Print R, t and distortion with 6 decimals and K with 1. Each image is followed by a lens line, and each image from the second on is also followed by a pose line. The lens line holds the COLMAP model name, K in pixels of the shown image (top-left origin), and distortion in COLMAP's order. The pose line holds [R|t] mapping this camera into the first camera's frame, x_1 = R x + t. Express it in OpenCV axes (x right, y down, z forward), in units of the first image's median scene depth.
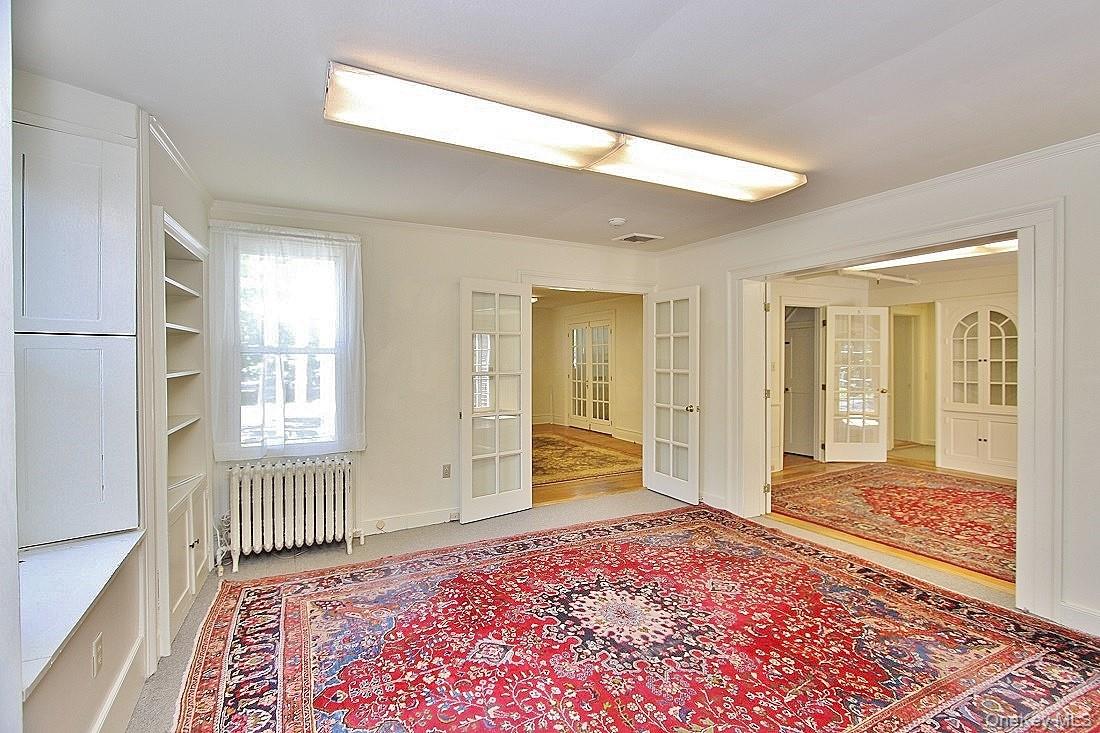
lens RADIAL K [[523.8, 0, 550.3], [0, 523.8, 362.1], [0, 0, 1]] dist [0.000161, -0.000012]
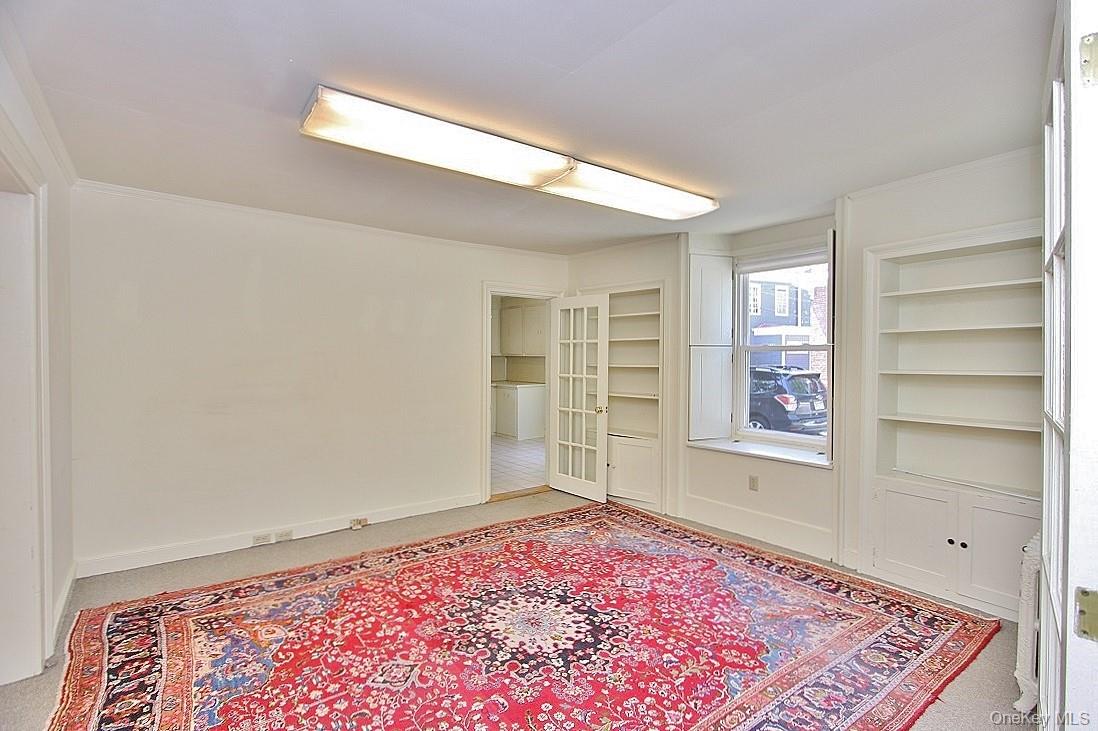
lens RADIAL K [[522.8, 0, 549.3], [0, 522.8, 361.1], [0, 0, 1]] dist [0.000161, -0.000012]
pose [[-0.986154, 0.001314, -0.165829, 0.275241], [-0.001157, 0.999890, 0.014805, -0.017060], [0.165830, 0.014792, -0.986043, 1.991625]]
